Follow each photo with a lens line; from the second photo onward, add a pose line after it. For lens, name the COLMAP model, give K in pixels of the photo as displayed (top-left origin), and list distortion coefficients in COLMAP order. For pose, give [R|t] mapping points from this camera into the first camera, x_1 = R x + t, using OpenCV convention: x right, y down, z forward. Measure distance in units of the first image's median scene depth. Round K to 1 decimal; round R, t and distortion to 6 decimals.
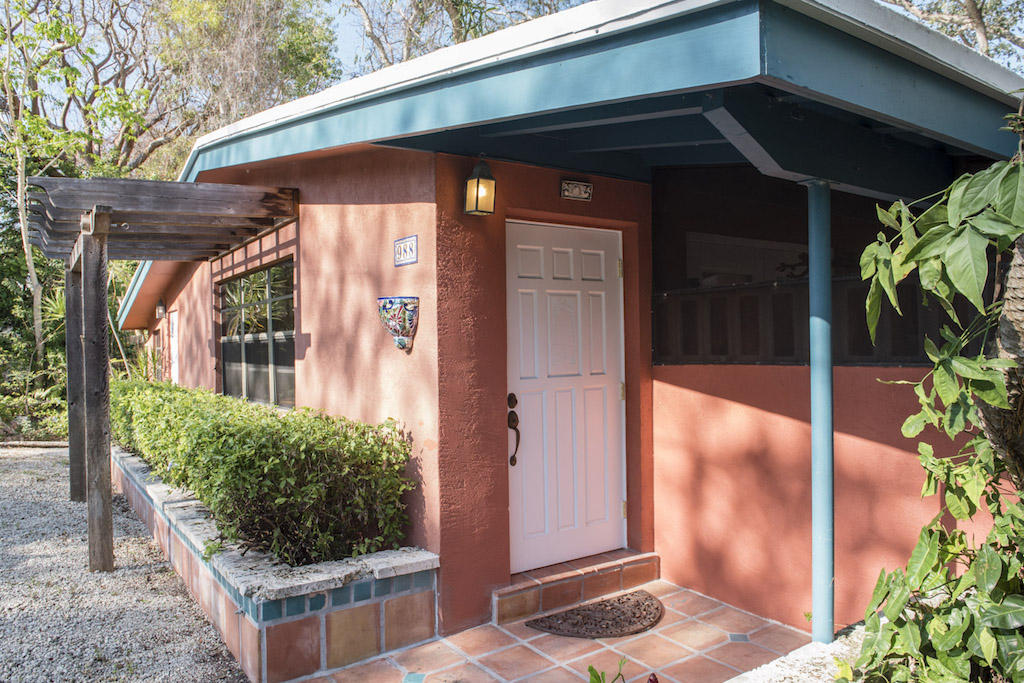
lens RADIAL K [[699.6, 0, 512.7], [0, 699.6, 341.0], [0, 0, 1]] dist [-0.050222, -0.001357]
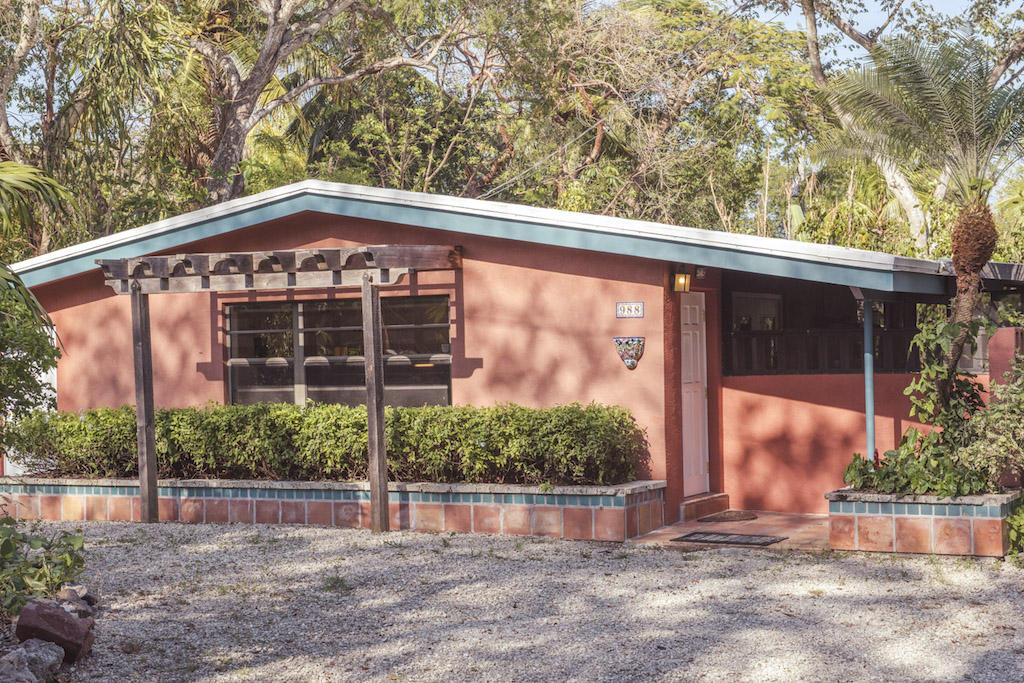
lens RADIAL K [[1671.8, 0, 513.9], [0, 1671.8, 346.3], [0, 0, 1]] dist [0.182965, 0.000000]
pose [[0.868417, -0.001837, 0.495831, -2.358440], [0.004927, 0.999976, -0.004924, -0.021210], [-0.495810, 0.006719, 0.868405, -2.346385]]
